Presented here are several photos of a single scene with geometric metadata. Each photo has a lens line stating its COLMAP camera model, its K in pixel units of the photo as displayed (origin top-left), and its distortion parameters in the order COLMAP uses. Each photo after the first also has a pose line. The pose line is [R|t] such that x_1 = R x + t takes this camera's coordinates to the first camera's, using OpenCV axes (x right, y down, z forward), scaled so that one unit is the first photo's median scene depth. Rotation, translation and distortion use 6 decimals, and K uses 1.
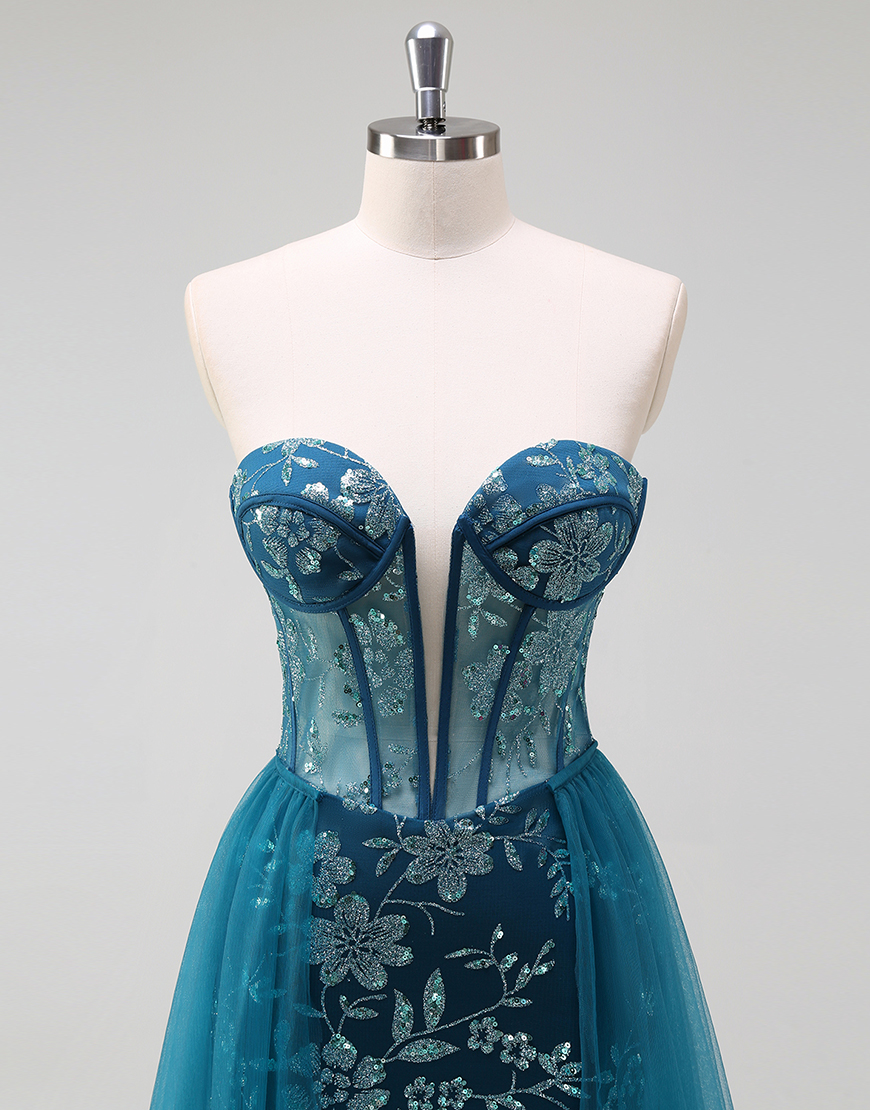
lens RADIAL K [[1599.9, 0, 442.9], [0, 1599.9, 546.5], [0, 0, 1]] dist [0.196707, 0.000000]
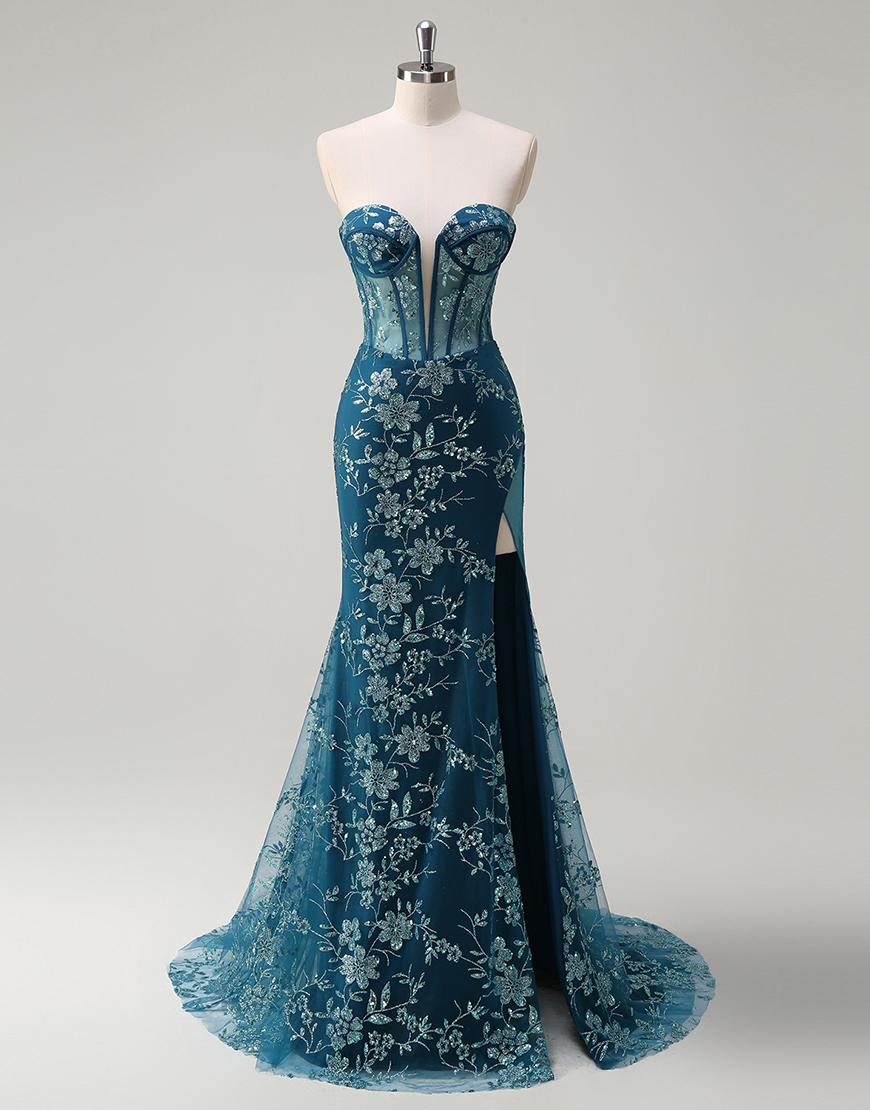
lens RADIAL K [[2043.4, 0, 432.6], [0, 2043.4, 556.1], [0, 0, 1]] dist [0.447151, 0.000000]
pose [[0.999963, -0.007793, 0.003724, -0.014014], [0.007628, 0.999072, 0.042399, 0.332232], [-0.004051, -0.042369, 0.999094, -2.147680]]
